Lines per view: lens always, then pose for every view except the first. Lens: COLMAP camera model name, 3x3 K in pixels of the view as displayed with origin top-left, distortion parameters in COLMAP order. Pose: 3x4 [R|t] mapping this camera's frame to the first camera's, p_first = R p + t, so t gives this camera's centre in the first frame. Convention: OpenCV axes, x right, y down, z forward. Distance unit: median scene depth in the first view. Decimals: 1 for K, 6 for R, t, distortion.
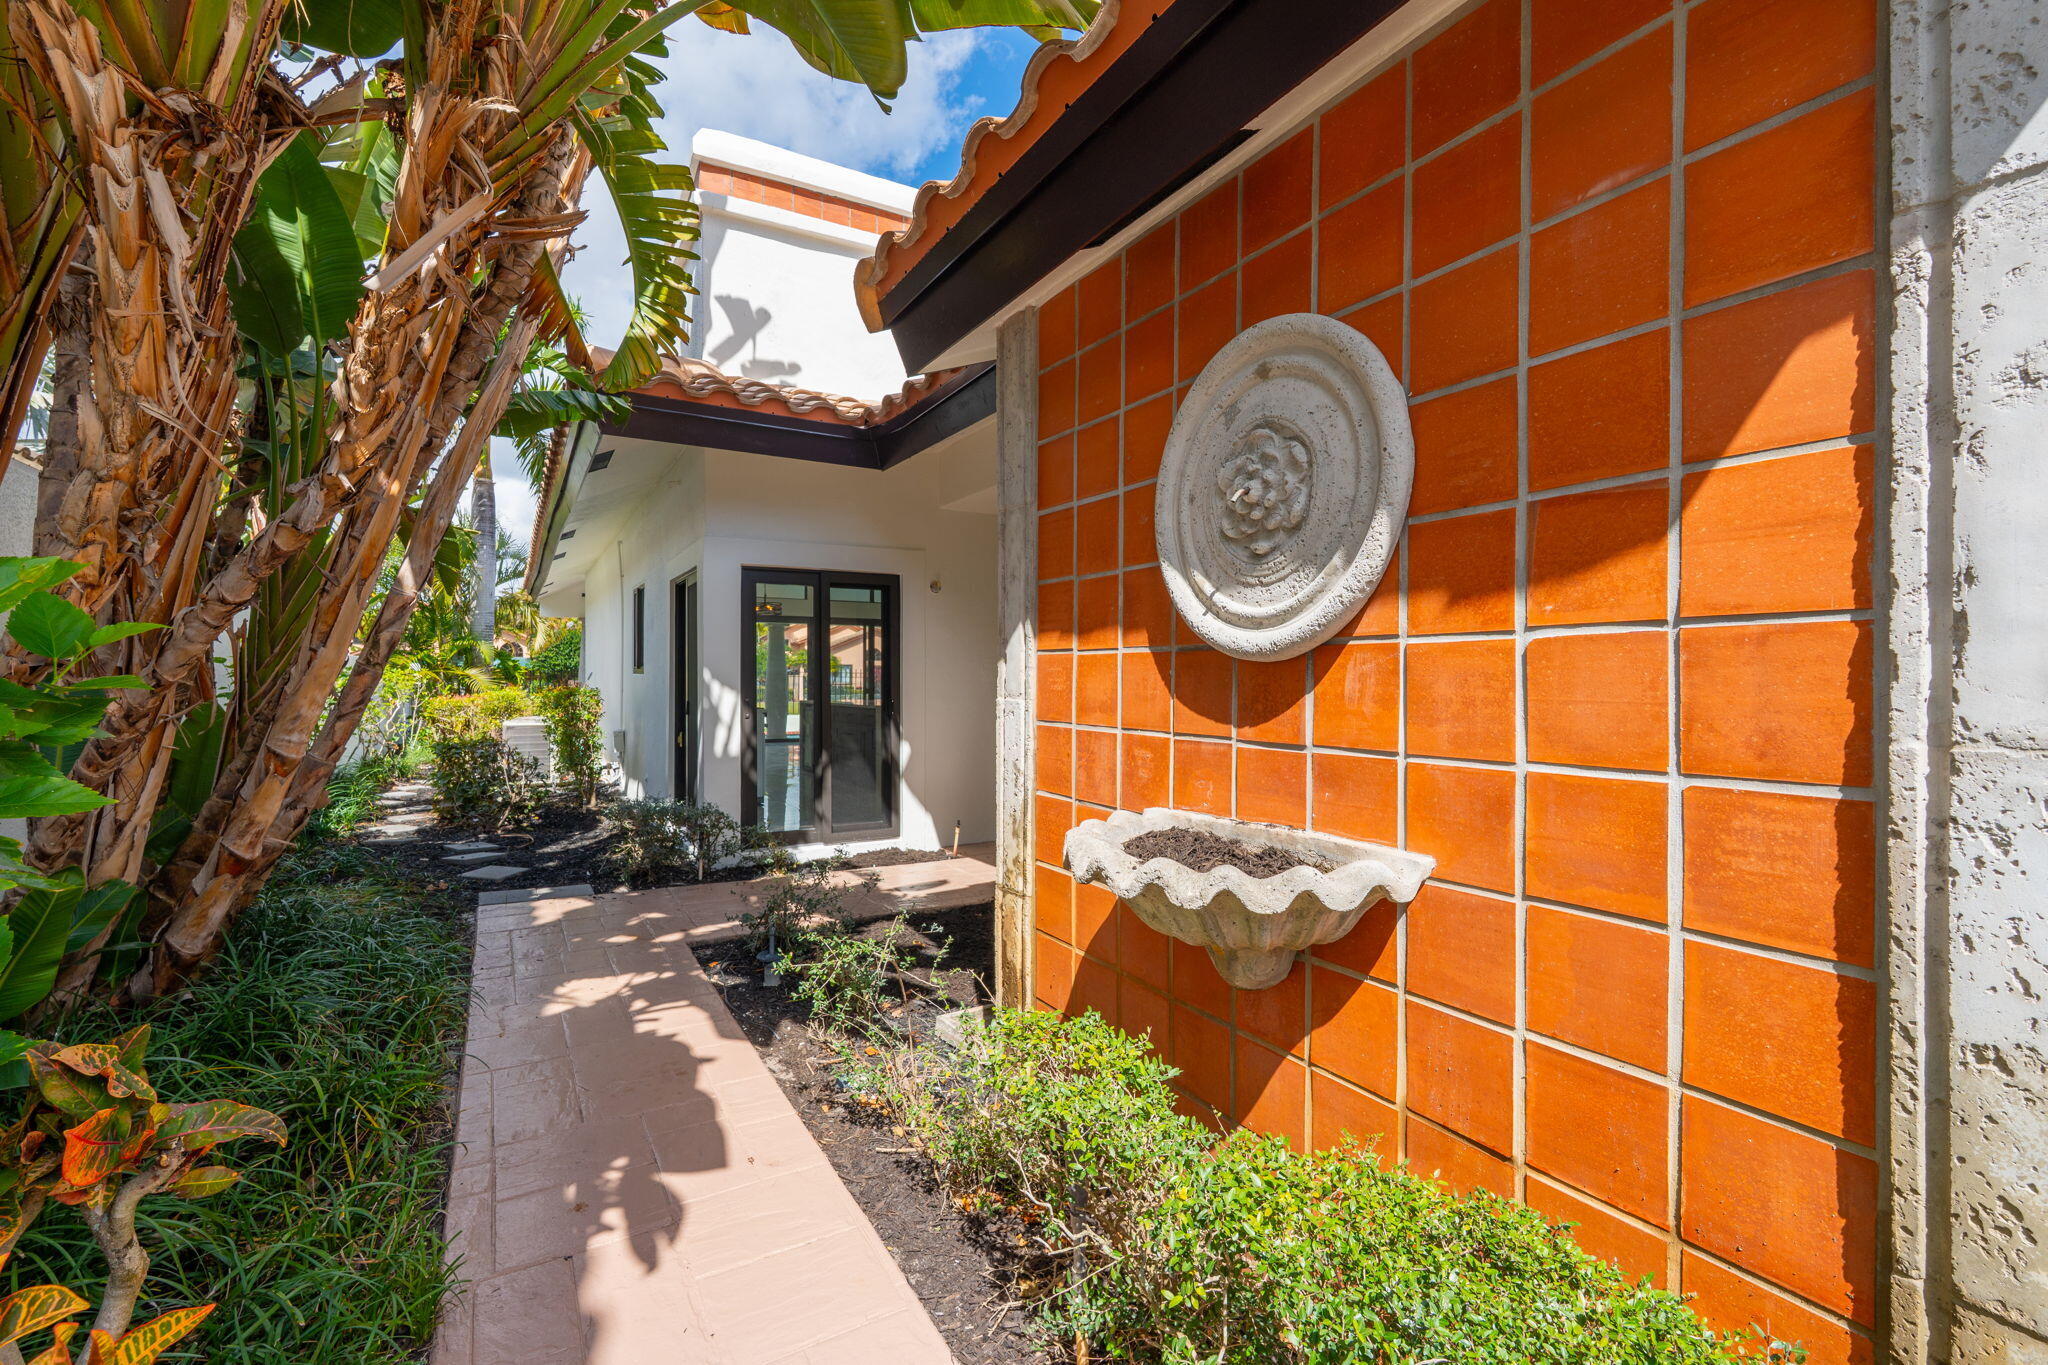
lens RADIAL K [[893.8, 0, 1032.4], [0, 893.8, 679.6], [0, 0, 1]] dist [-0.001145, 0.000135]
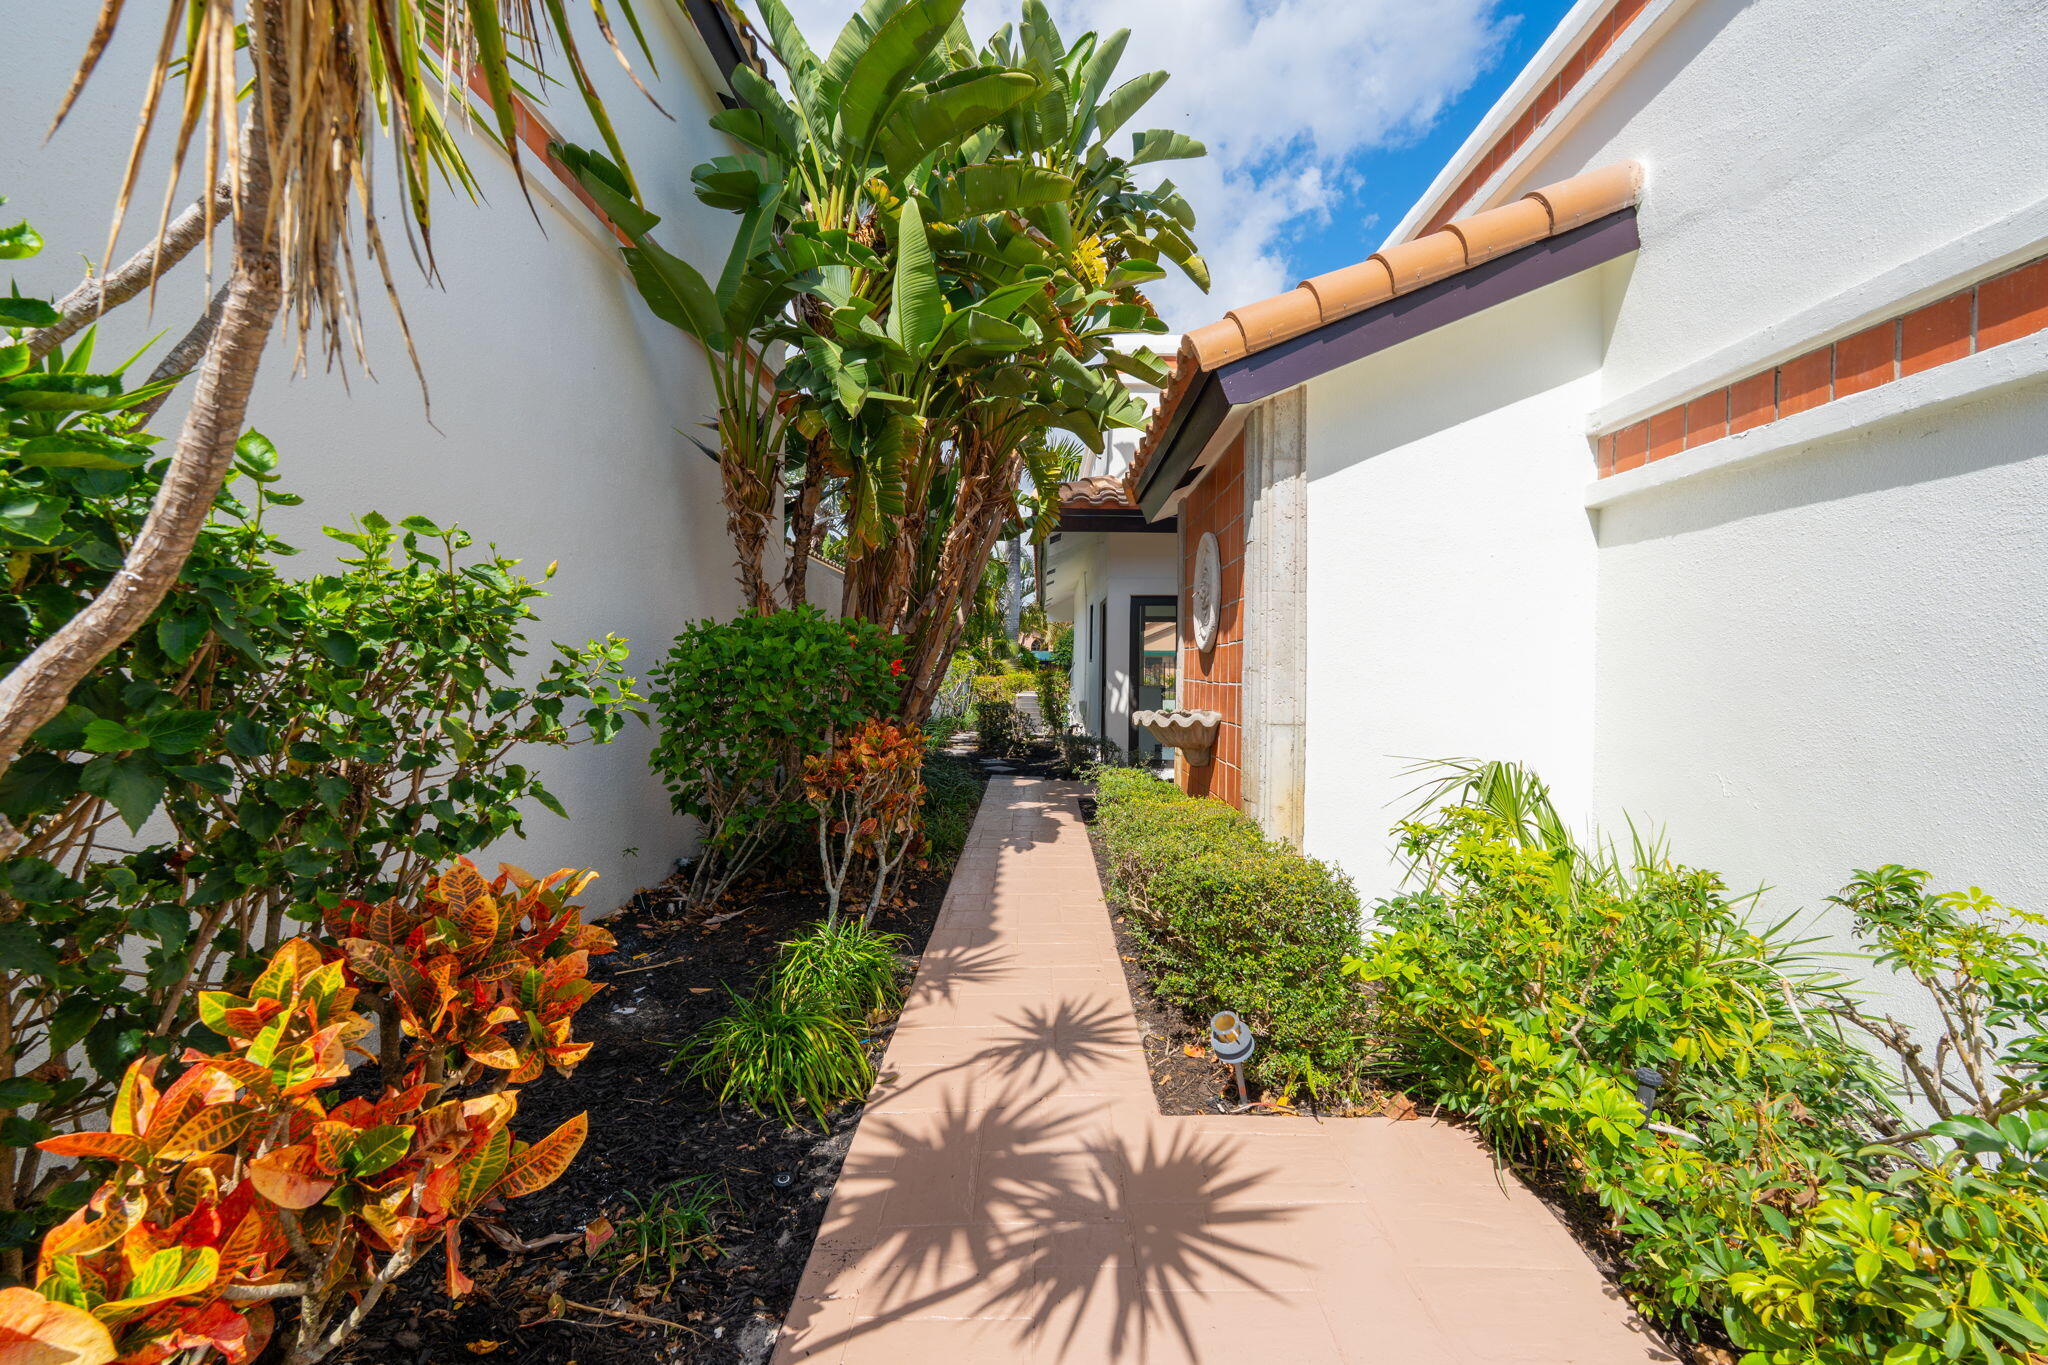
lens RADIAL K [[893.8, 0, 1022.6], [0, 893.8, 673.9], [0, 0, 1]] dist [-0.001145, 0.000135]
pose [[0.852709, 0.007420, -0.522334, 0.250785], [-0.006194, 0.999972, 0.004094, 0.008829], [0.522350, -0.000256, 0.852731, -0.344751]]
